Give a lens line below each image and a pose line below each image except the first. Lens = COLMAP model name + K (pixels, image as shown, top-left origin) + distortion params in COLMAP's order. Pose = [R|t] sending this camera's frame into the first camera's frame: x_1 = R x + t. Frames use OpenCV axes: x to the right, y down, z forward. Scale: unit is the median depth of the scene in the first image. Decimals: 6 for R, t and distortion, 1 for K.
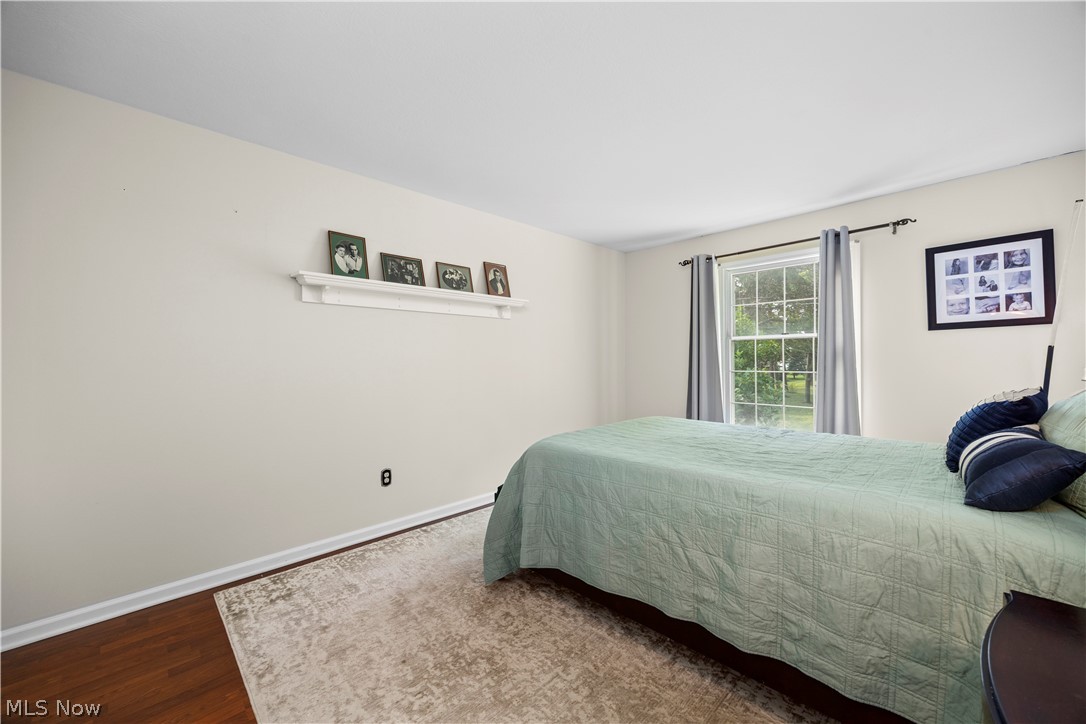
lens RADIAL K [[422.9, 0, 540.4], [0, 422.9, 360.3], [0, 0, 1]] dist [-0.000631, -0.000356]
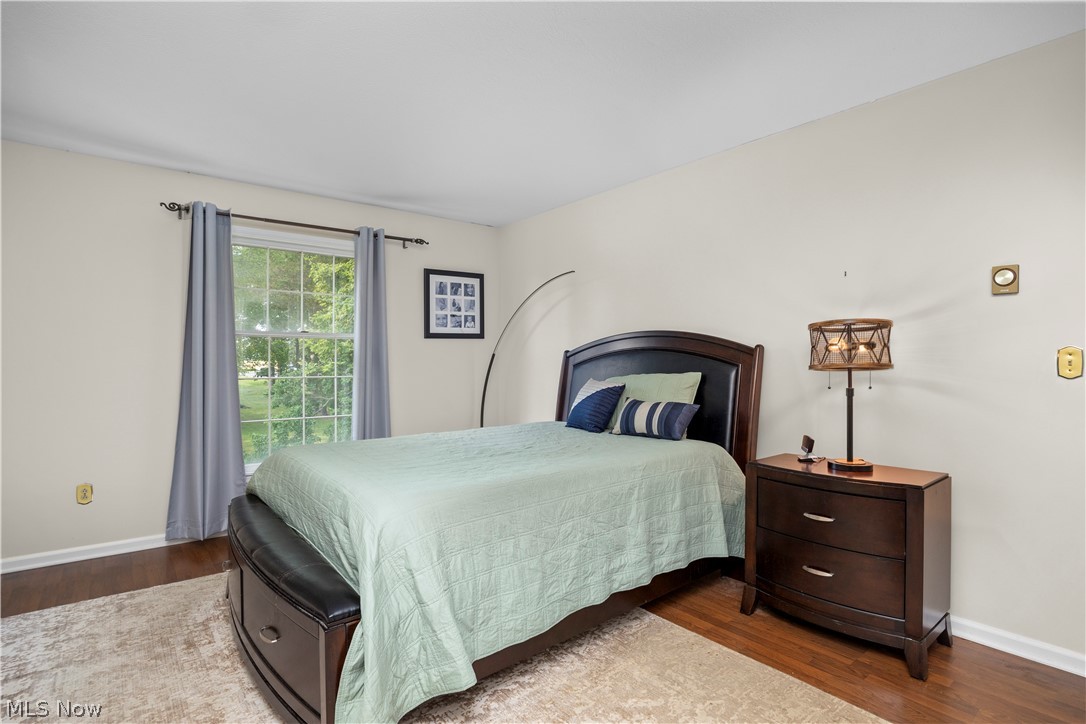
lens RADIAL K [[565.1, 0, 540.8], [0, 565.1, 361.5], [0, 0, 1]] dist [-0.029111, -0.000277]
pose [[0.058241, 0.002261, 0.998300, -0.673622], [-0.001672, 0.999996, -0.002167, -0.004069], [-0.998301, -0.001543, 0.058245, 0.636921]]
